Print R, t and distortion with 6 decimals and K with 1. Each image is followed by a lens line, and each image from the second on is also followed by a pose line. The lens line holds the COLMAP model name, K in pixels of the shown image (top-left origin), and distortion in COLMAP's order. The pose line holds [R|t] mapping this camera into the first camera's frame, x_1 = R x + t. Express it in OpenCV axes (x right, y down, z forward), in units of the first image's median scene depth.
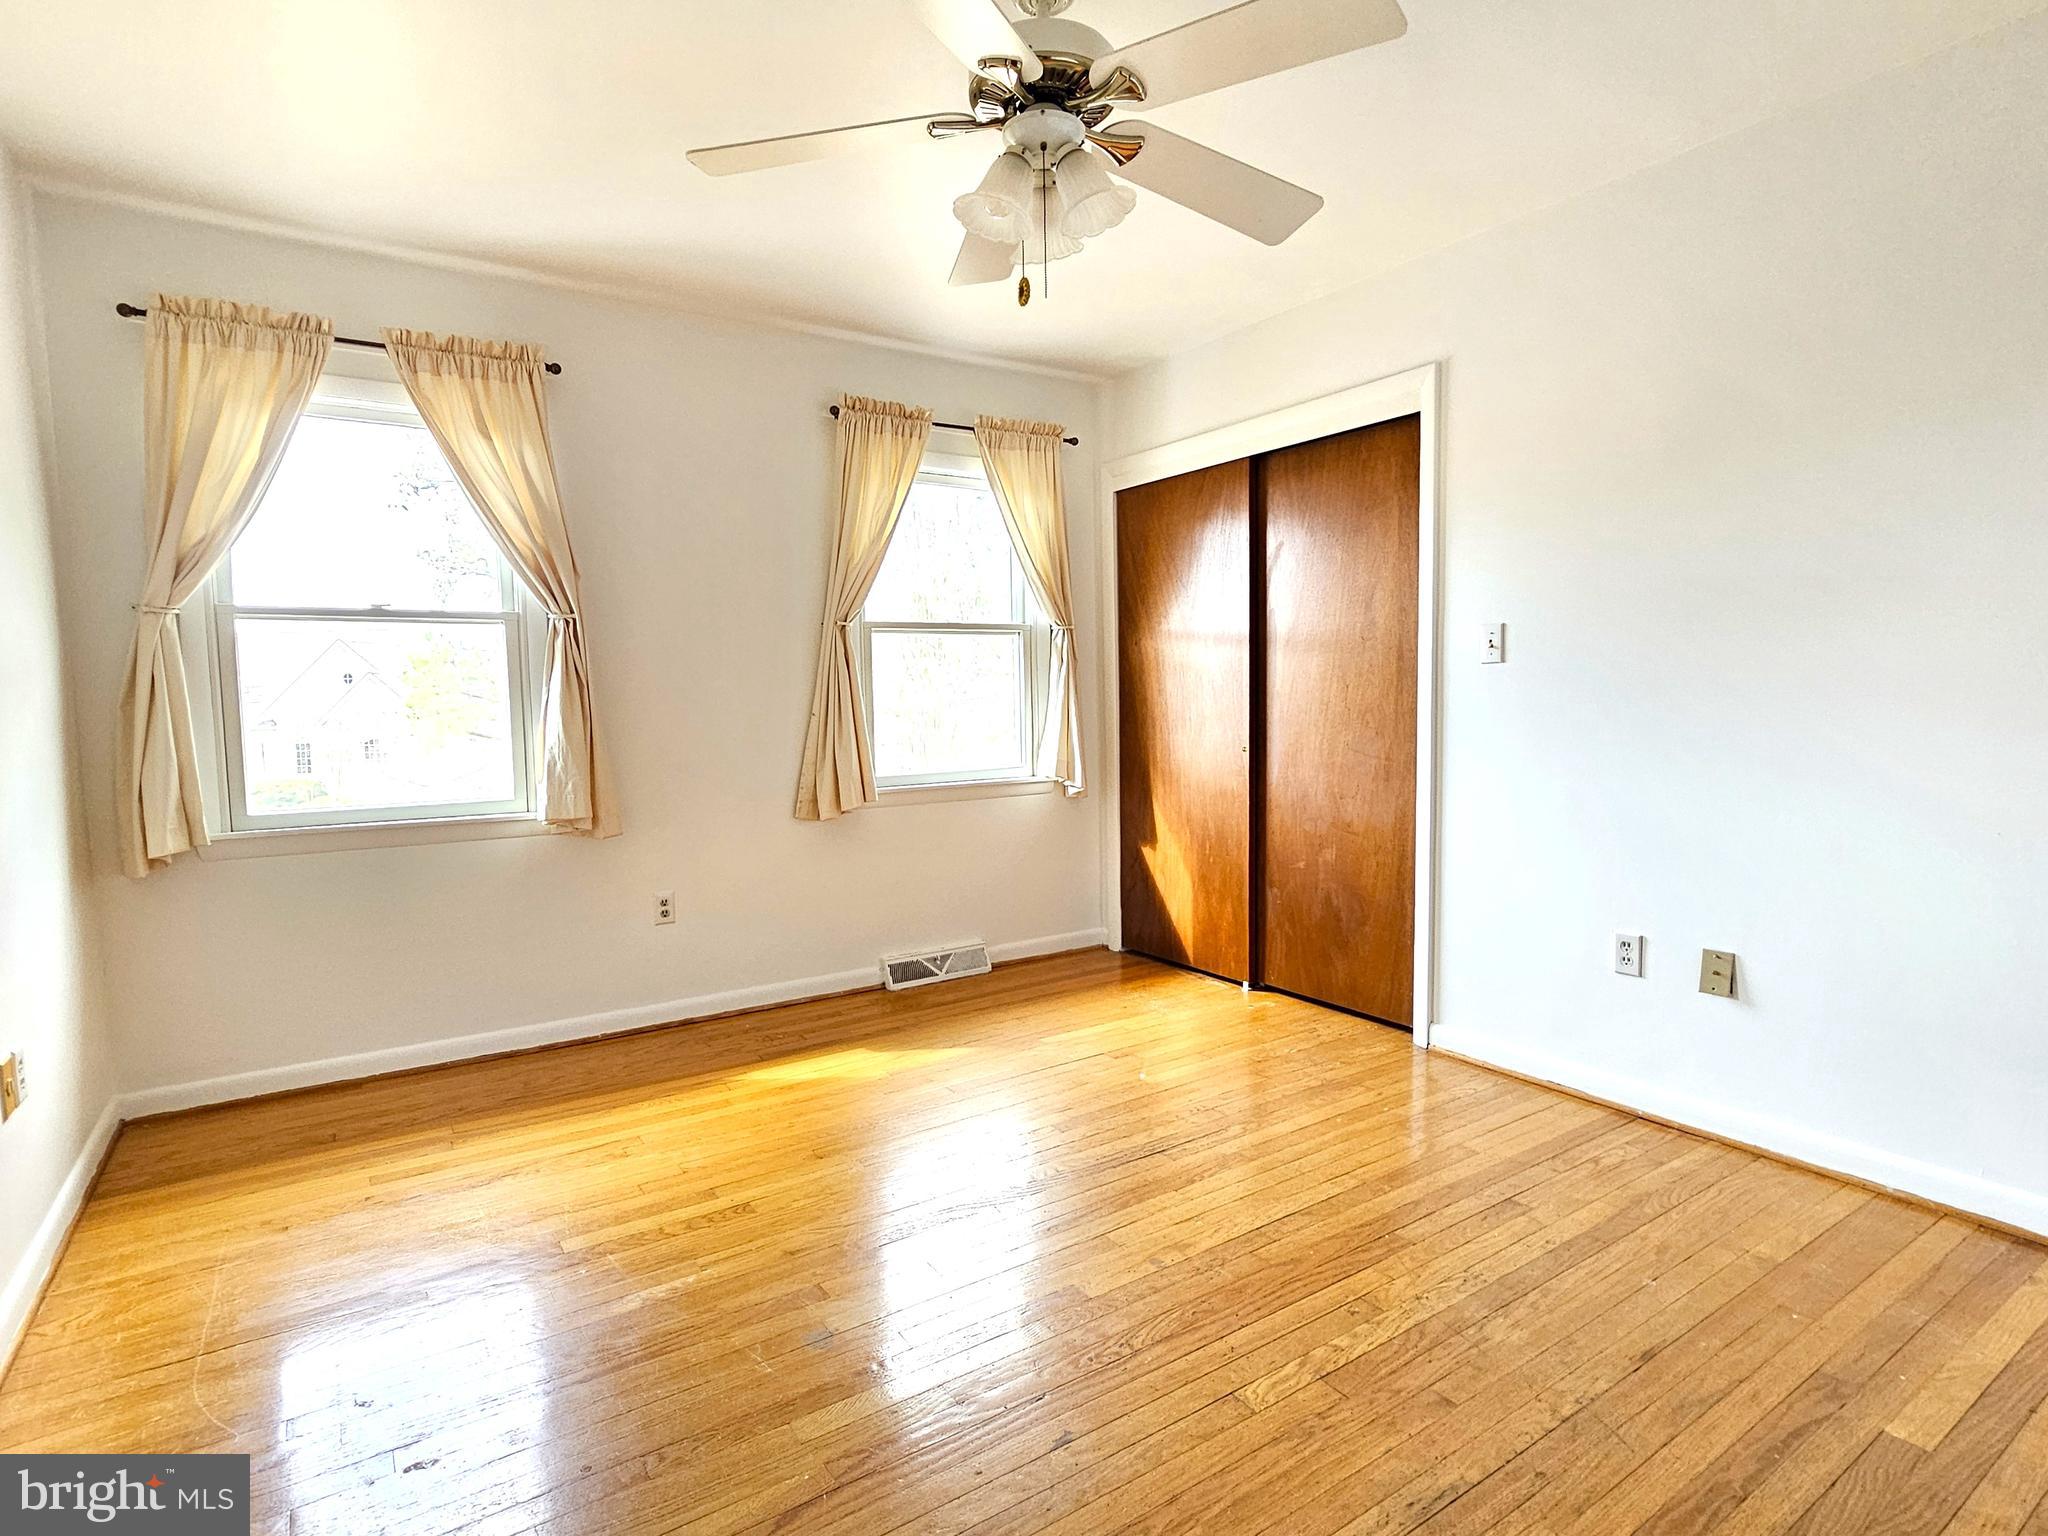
lens RADIAL K [[1064.2, 0, 996.0], [0, 1064.2, 810.4], [0, 0, 1]] dist [-0.003888, -0.000424]
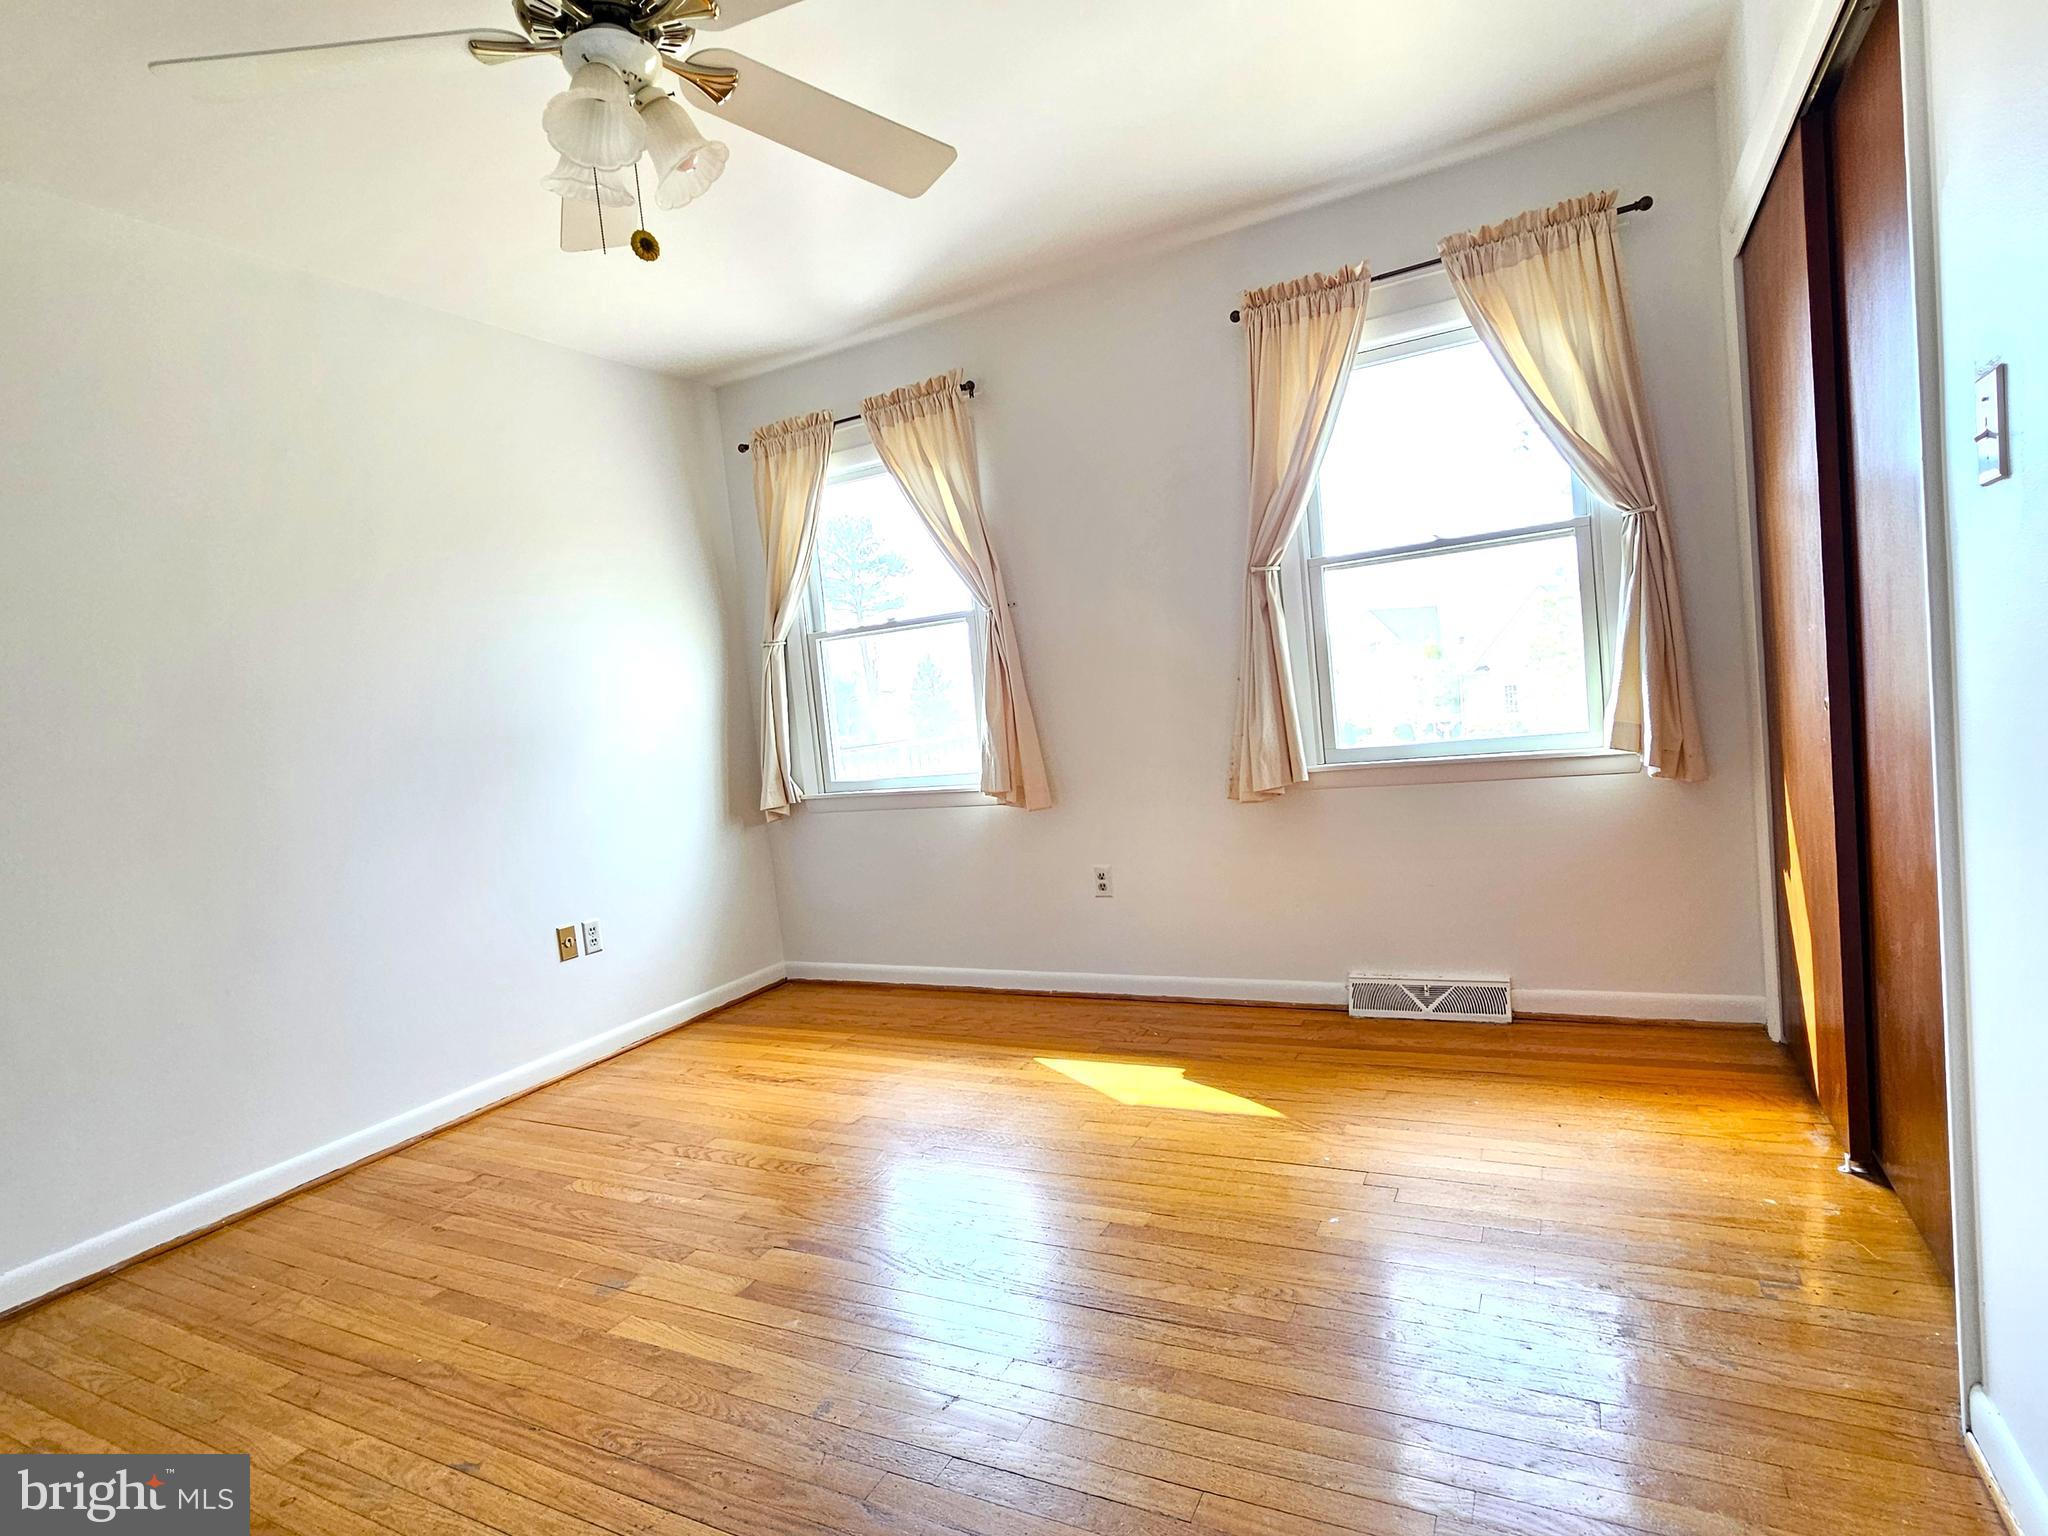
lens RADIAL K [[1064.2, 0, 1034.8], [0, 1064.2, 786.0], [0, 0, 1]] dist [-0.003888, -0.000424]
pose [[0.482567, 0.052121, -0.874307, 0.522655], [0.006135, 0.998002, 0.062881, -0.060812], [0.875838, -0.035709, 0.481283, 0.444781]]
